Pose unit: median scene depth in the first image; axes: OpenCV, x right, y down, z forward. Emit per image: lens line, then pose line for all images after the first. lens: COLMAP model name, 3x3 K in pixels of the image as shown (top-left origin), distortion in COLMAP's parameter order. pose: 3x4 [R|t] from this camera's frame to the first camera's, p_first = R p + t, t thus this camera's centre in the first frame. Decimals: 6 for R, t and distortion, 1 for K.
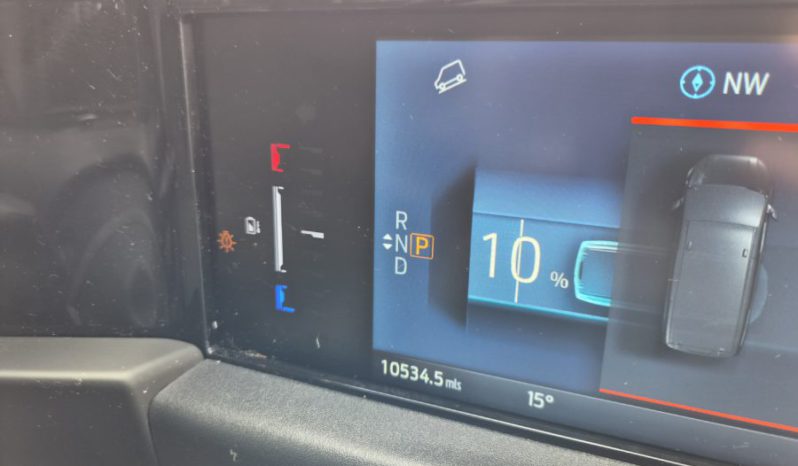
lens RADIAL K [[571.7, 0, 401.7], [0, 571.7, 229.0], [0, 0, 1]] dist [0.003287, -0.004686]
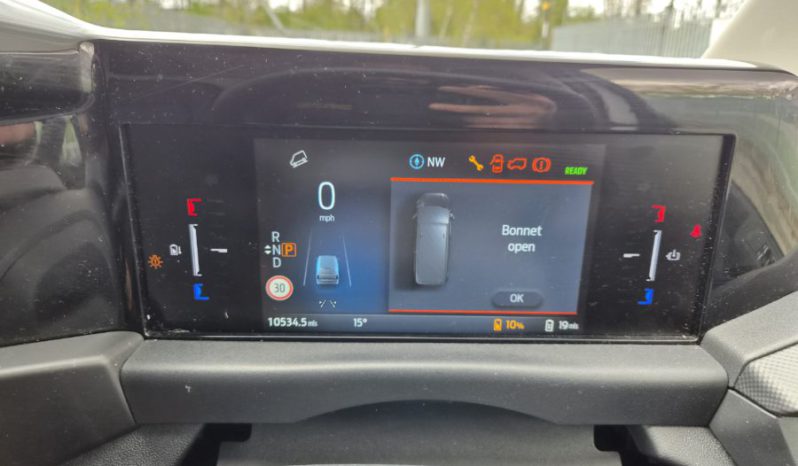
lens RADIAL K [[571.7, 0, 401.7], [0, 571.7, 229.0], [0, 0, 1]] dist [0.003287, -0.004686]
pose [[0.915326, -0.111340, 0.387015, -0.312364], [0.098034, 0.993716, 0.054022, -0.092729], [-0.390598, -0.011507, 0.920489, -0.753367]]
